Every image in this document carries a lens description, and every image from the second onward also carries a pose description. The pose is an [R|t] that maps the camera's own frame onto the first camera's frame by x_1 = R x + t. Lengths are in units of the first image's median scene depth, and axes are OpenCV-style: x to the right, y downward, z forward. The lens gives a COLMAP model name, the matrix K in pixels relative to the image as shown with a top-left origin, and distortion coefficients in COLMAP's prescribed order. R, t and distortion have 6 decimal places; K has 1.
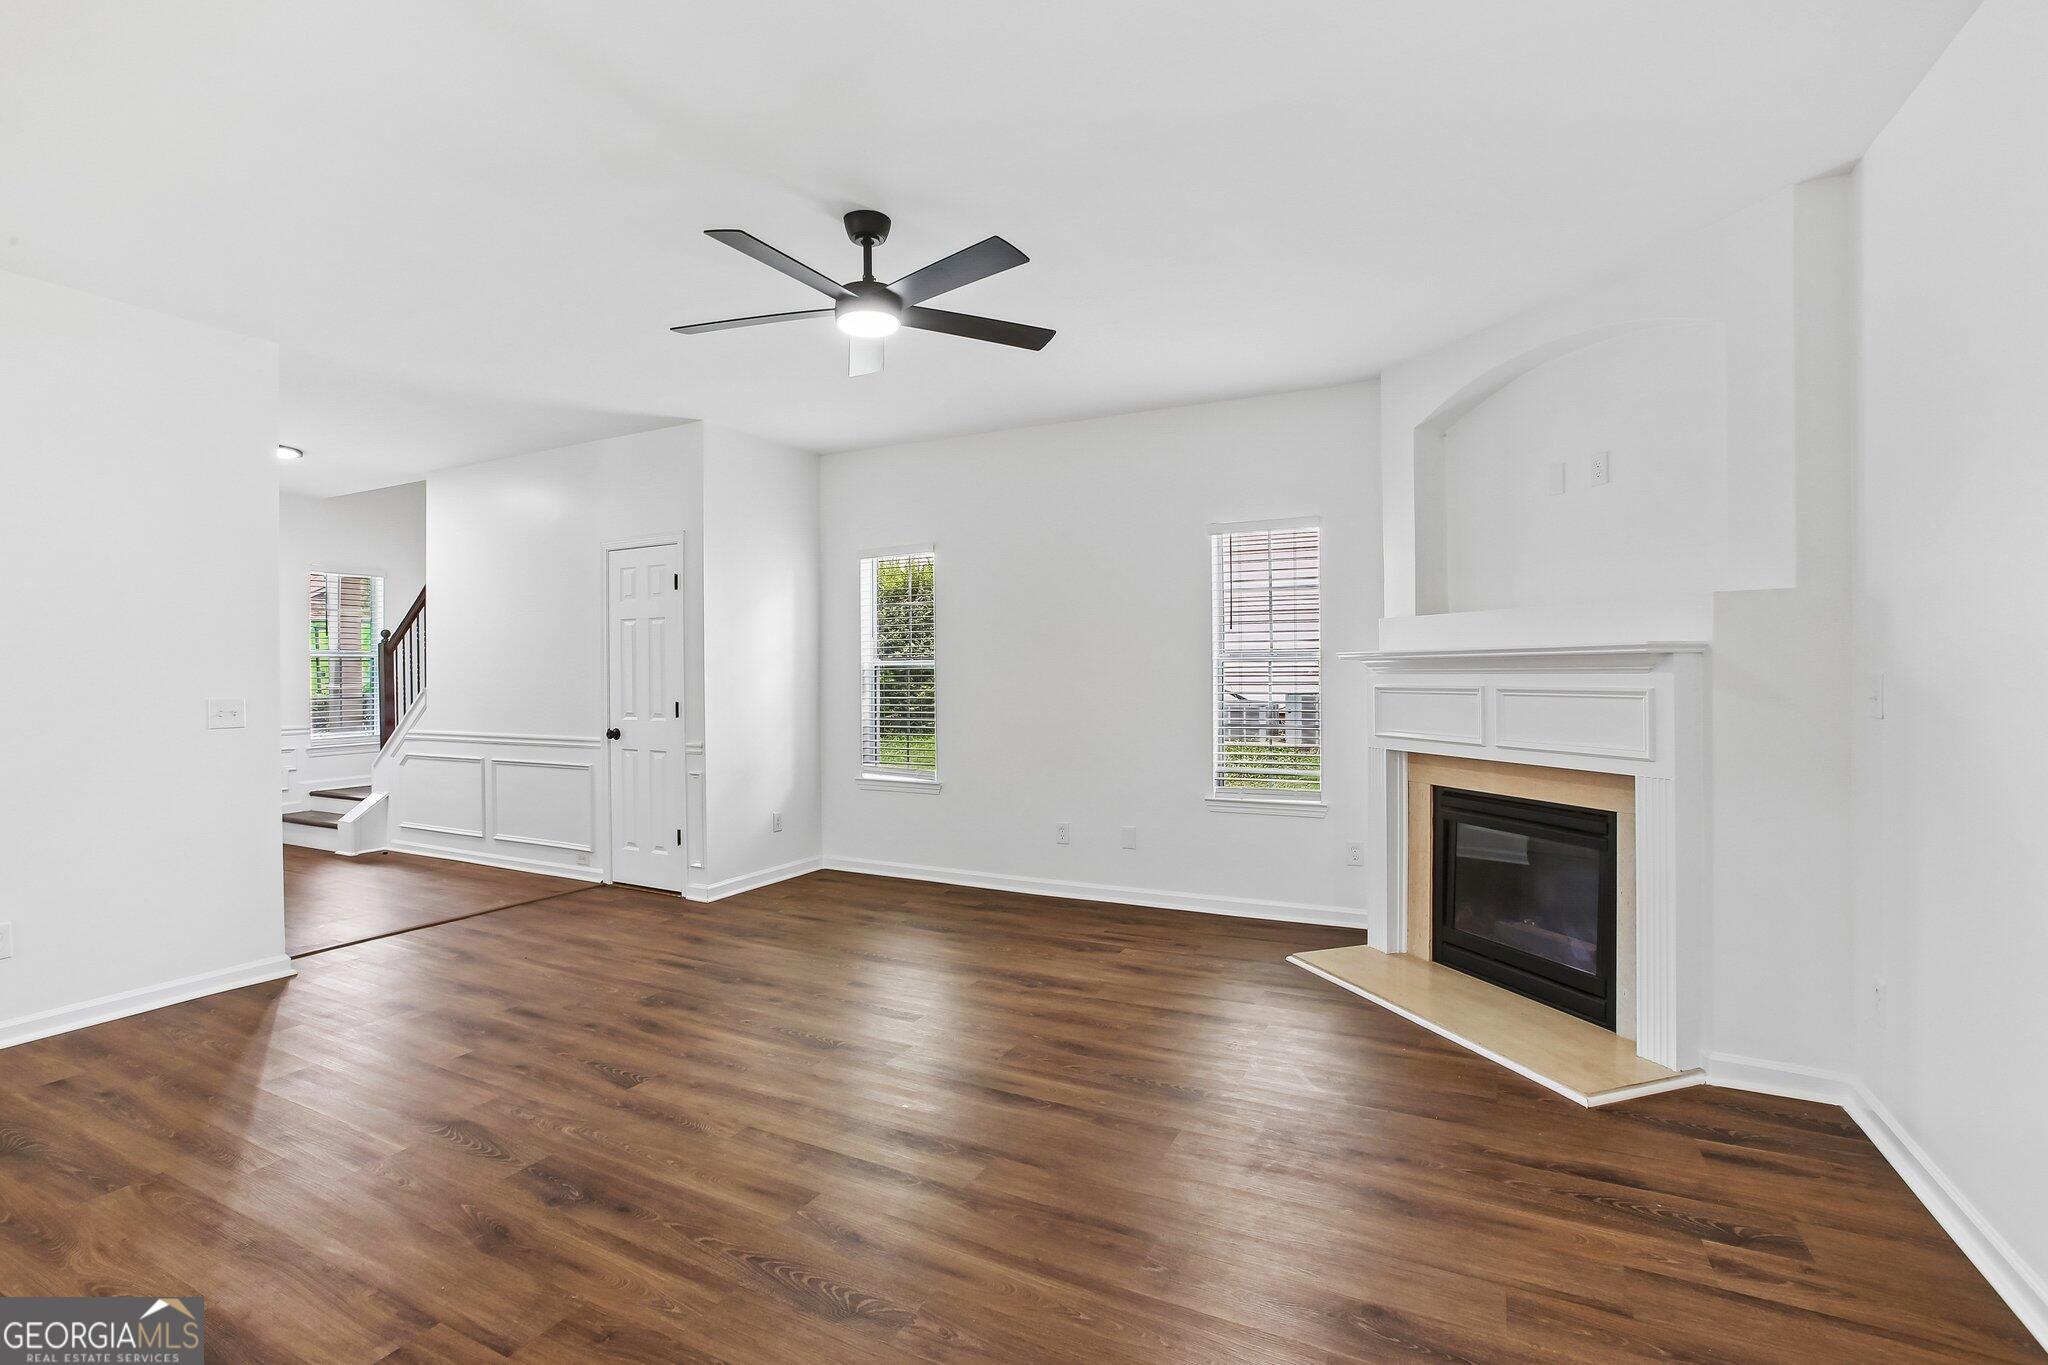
lens RADIAL K [[942.0, 0, 1027.3], [0, 942.0, 662.9], [0, 0, 1]] dist [-0.069181, 0.035647]
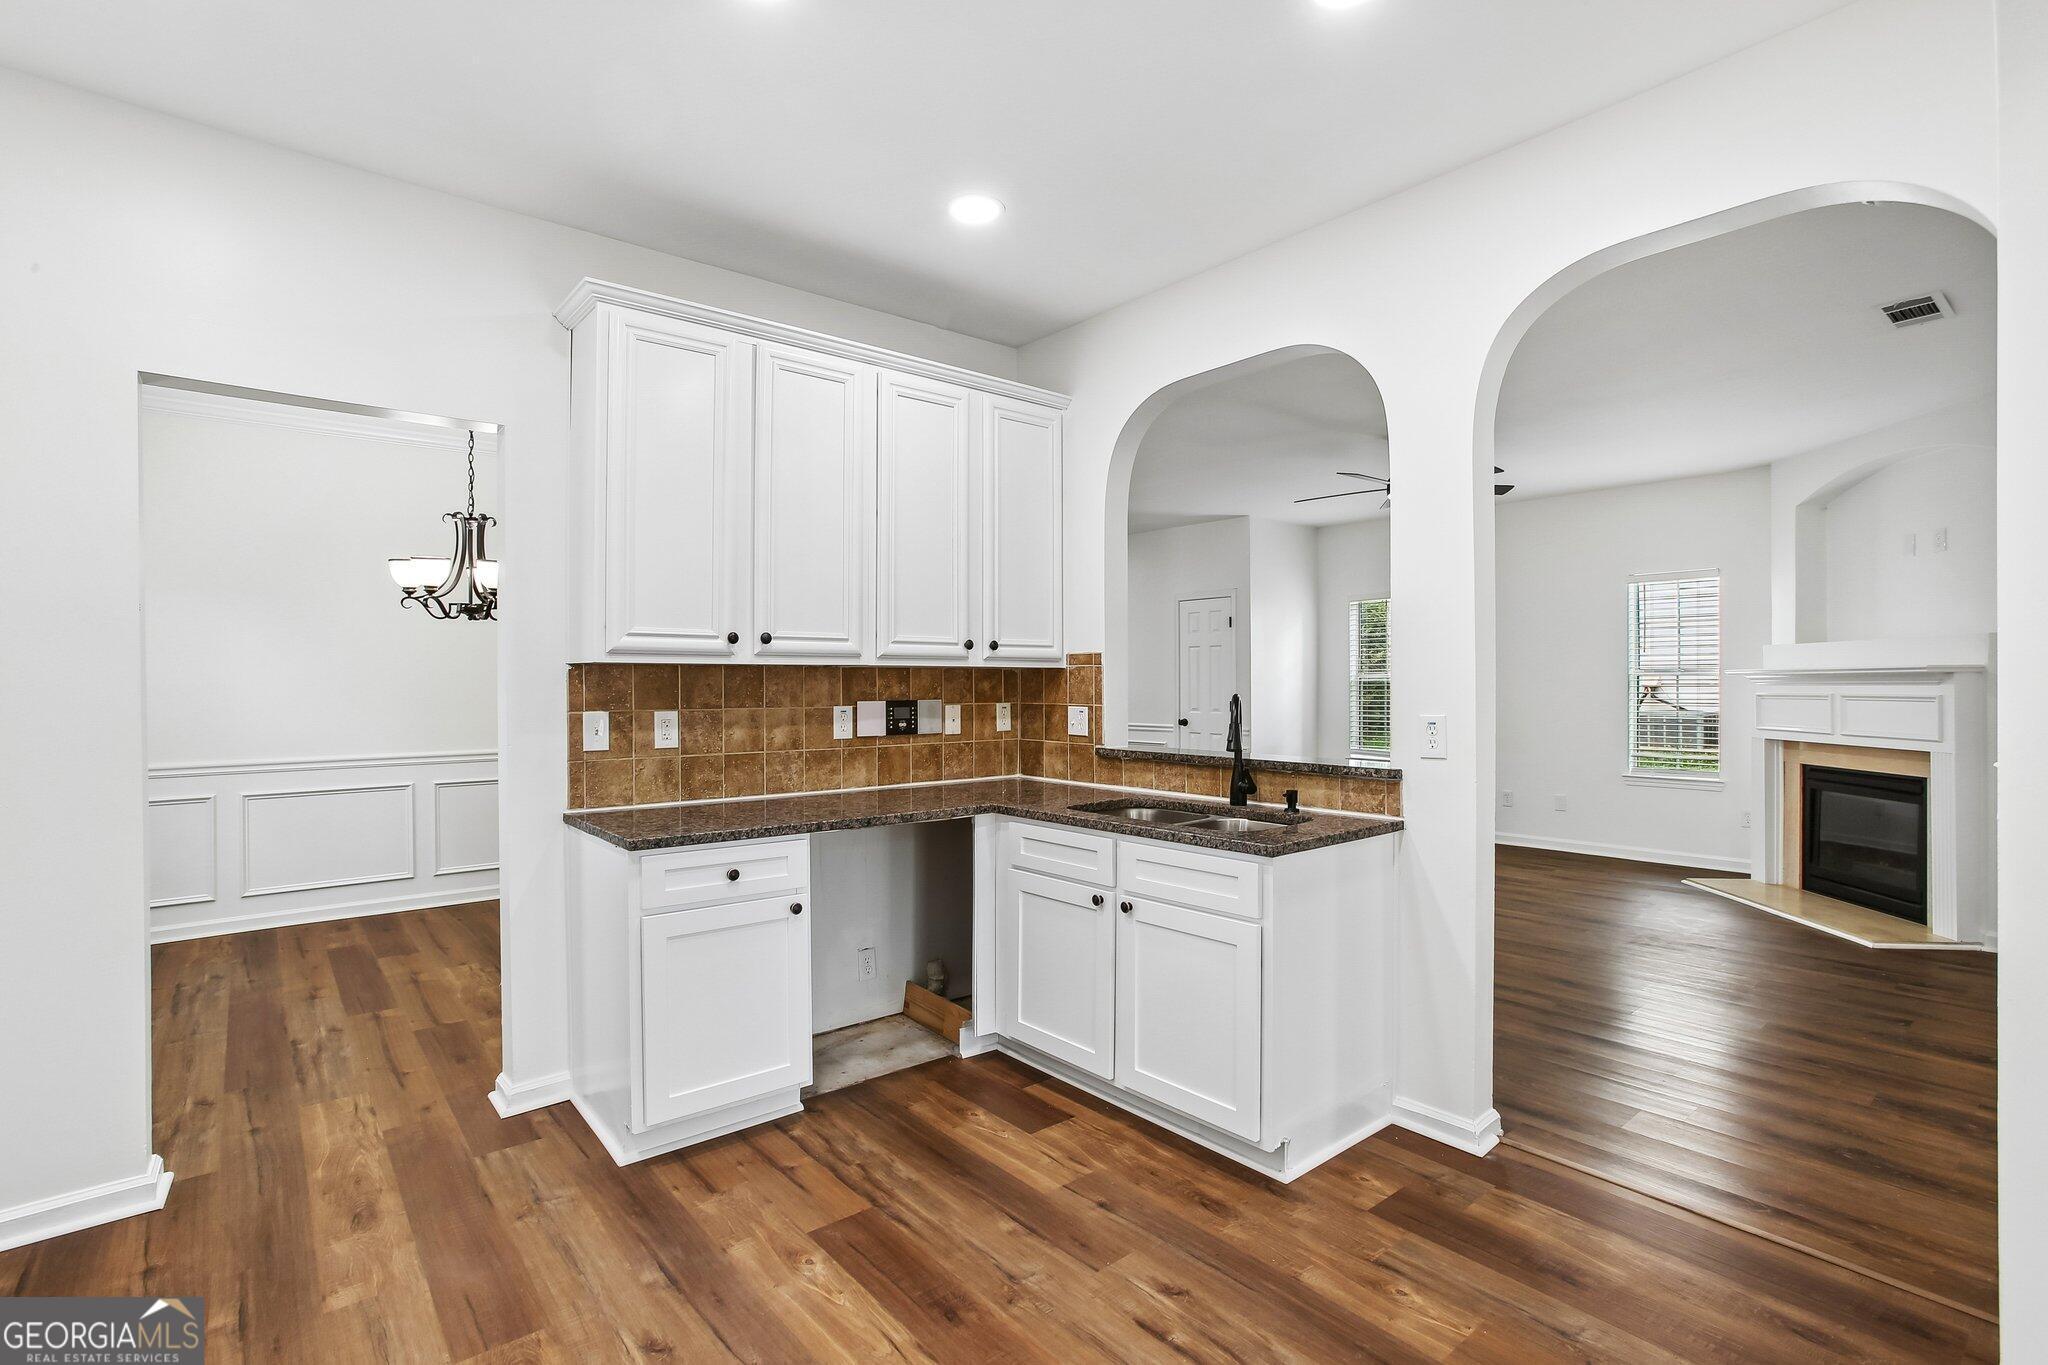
lens RADIAL K [[982.8, 0, 994.1], [0, 982.8, 682.7], [0, 0, 1]] dist [-0.022172, 0.001096]
pose [[0.911927, 0.002953, -0.410342, -0.089130], [0.000467, 0.999966, 0.008233, -0.005256], [0.410352, -0.007700, 0.911895, -0.937018]]
